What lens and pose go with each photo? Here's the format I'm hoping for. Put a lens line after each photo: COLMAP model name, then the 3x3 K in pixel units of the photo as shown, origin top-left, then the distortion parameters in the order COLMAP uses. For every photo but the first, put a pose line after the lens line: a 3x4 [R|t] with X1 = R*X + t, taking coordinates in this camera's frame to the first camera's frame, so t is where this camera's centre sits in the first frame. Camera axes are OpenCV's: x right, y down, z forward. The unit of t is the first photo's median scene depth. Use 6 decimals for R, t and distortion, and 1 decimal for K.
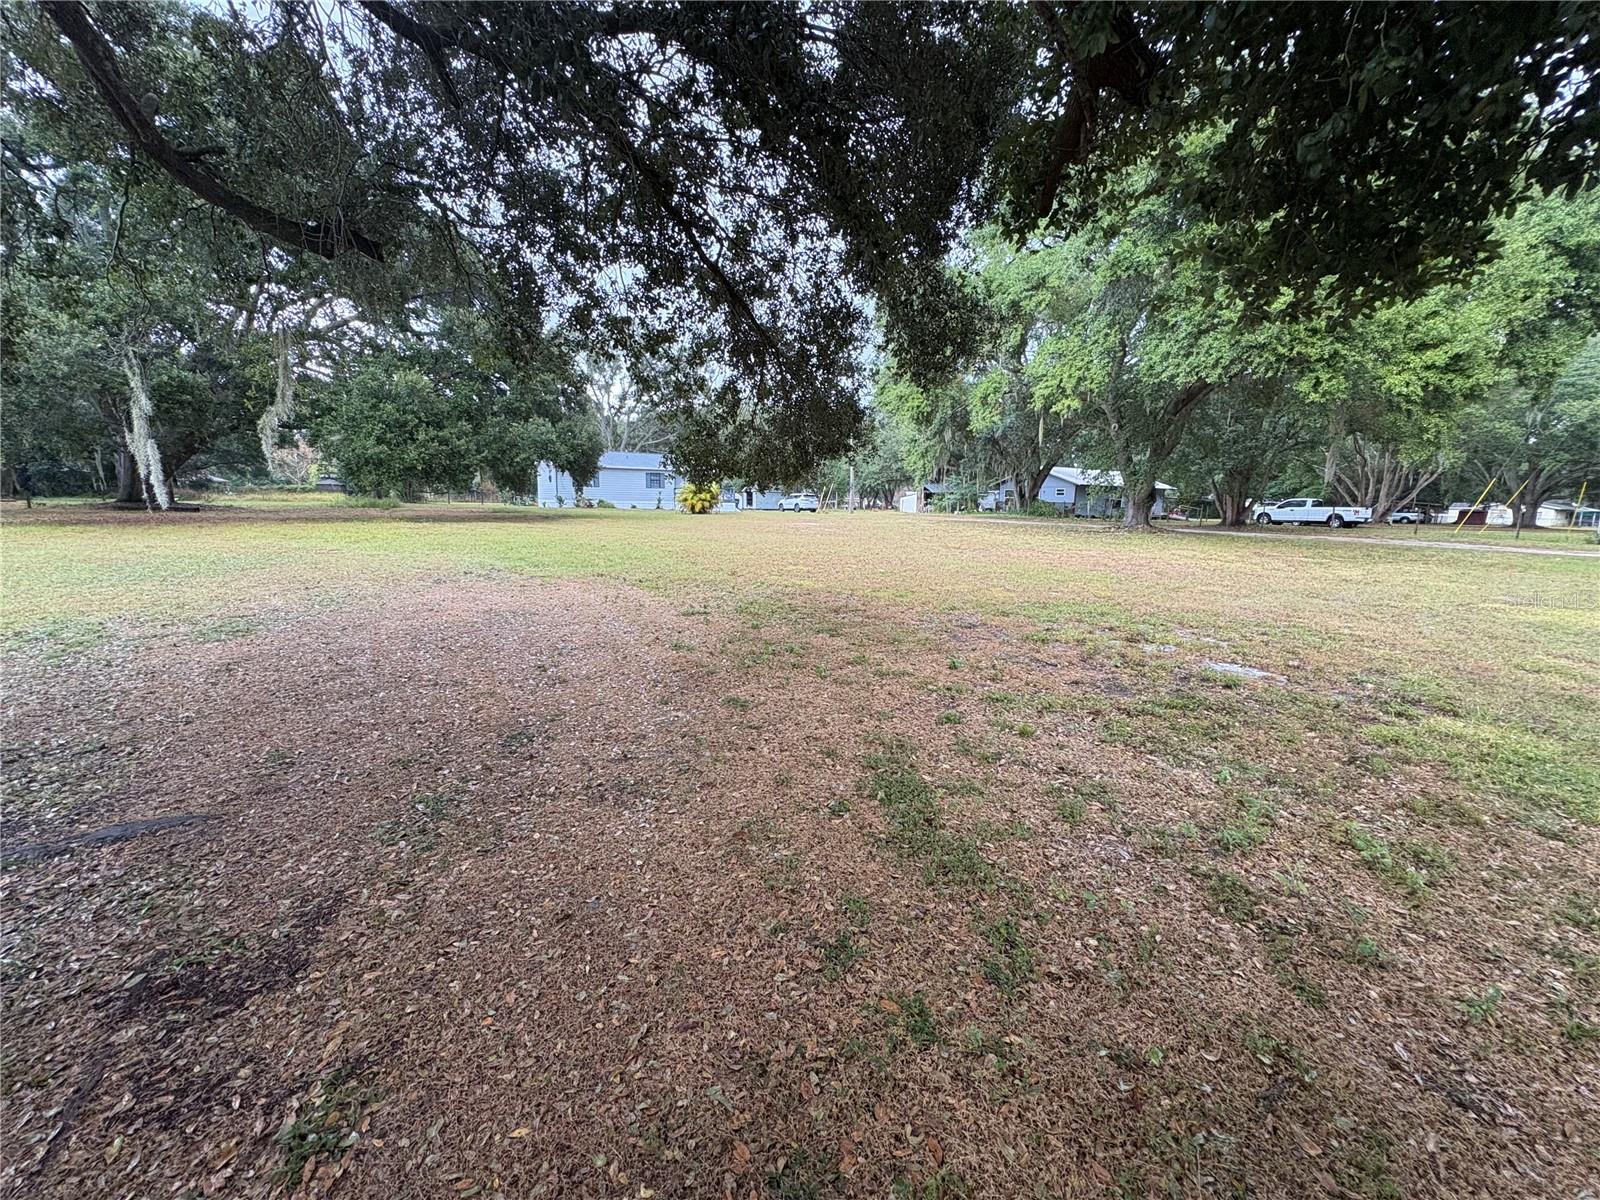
lens RADIAL K [[635.1, 0, 800.0], [0, 635.1, 600.0], [0, 0, 1]] dist [-0.002289, 0.000056]
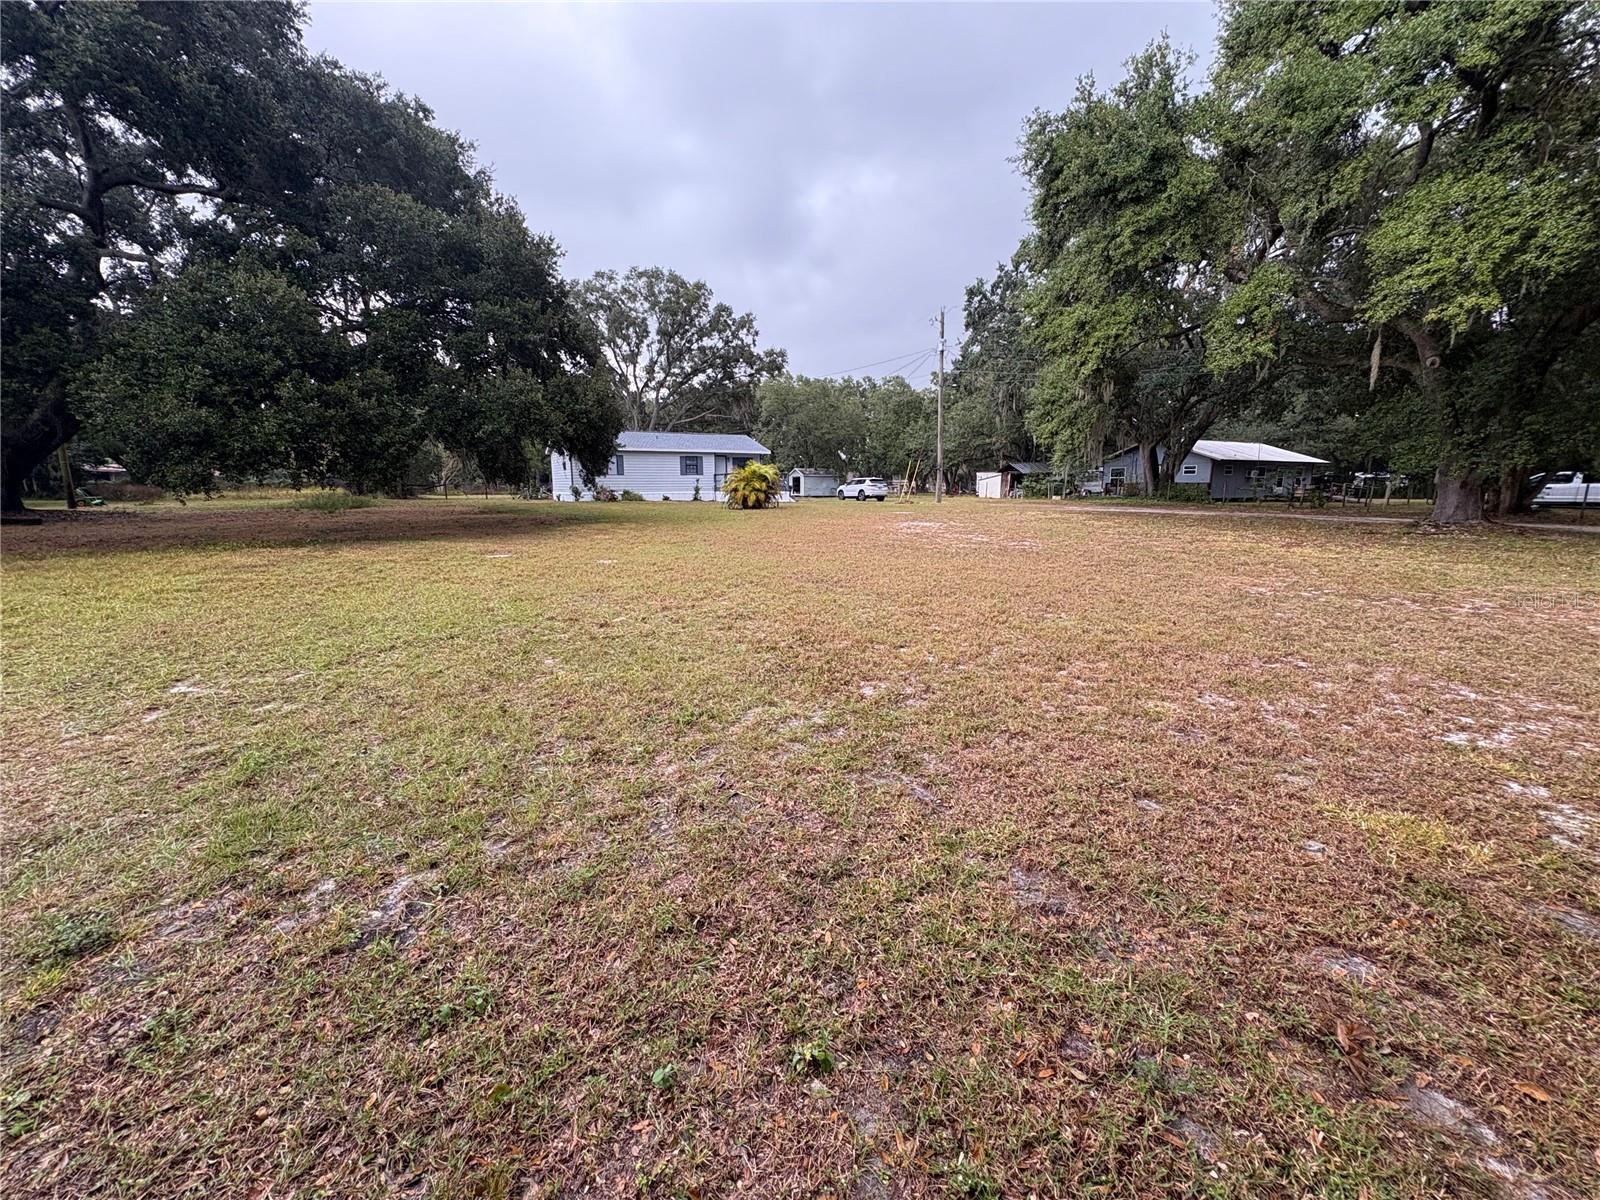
lens RADIAL K [[635.1, 0, 800.0], [0, 635.1, 600.0], [0, 0, 1]] dist [-0.002289, 0.000056]
pose [[0.998762, -0.009896, -0.048741, -0.050453], [0.011115, 0.999631, 0.024801, -0.034198], [0.048478, -0.025312, 0.998503, 0.187297]]
